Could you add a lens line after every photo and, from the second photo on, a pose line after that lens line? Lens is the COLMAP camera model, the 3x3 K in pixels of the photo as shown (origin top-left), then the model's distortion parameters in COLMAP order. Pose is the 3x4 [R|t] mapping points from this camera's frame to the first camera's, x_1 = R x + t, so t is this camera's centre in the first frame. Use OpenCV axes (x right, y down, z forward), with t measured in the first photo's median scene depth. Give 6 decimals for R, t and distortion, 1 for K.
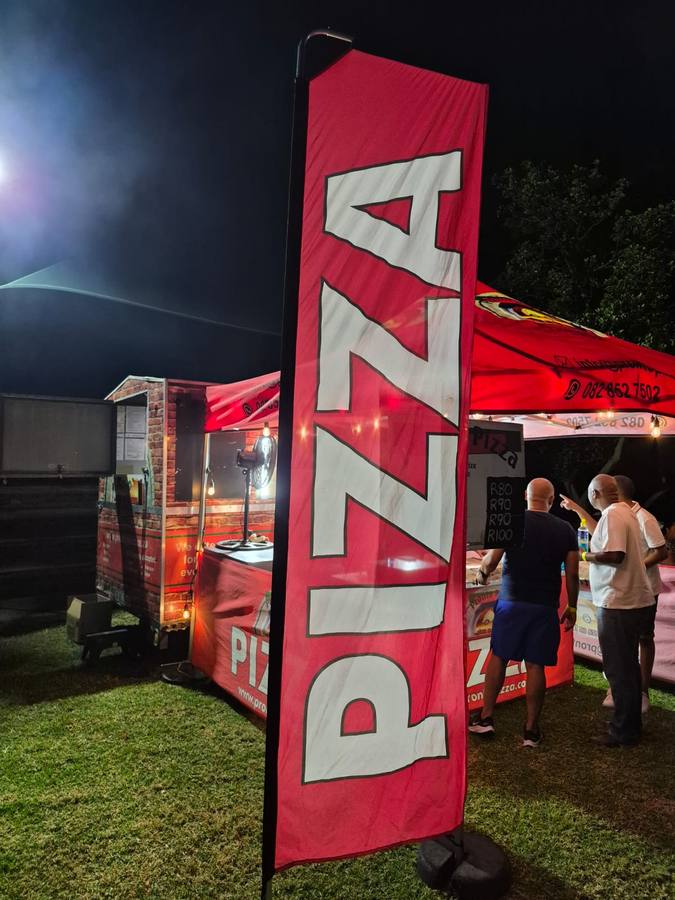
lens RADIAL K [[636.6, 0, 337.5], [0, 636.6, 450.0], [0, 0, 1]] dist [0.137494, -0.193532]
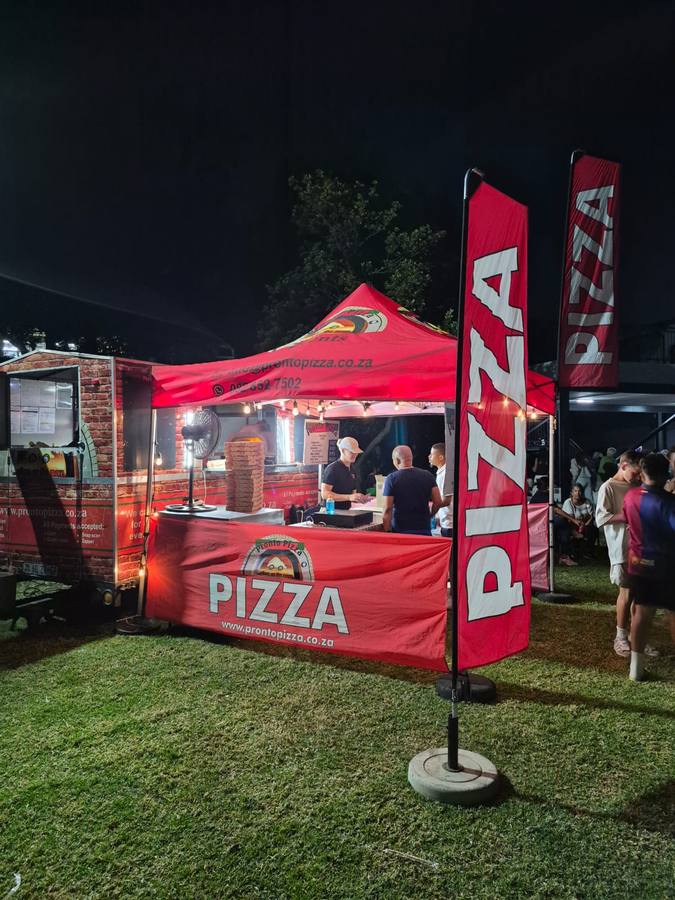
lens RADIAL K [[636.6, 0, 337.5], [0, 636.6, 450.0], [0, 0, 1]] dist [0.137494, -0.193532]
pose [[0.901572, -0.016514, 0.432313, -0.402237], [-0.002380, 0.999067, 0.043125, -0.003963], [-0.432622, -0.039909, 0.900692, -0.133757]]
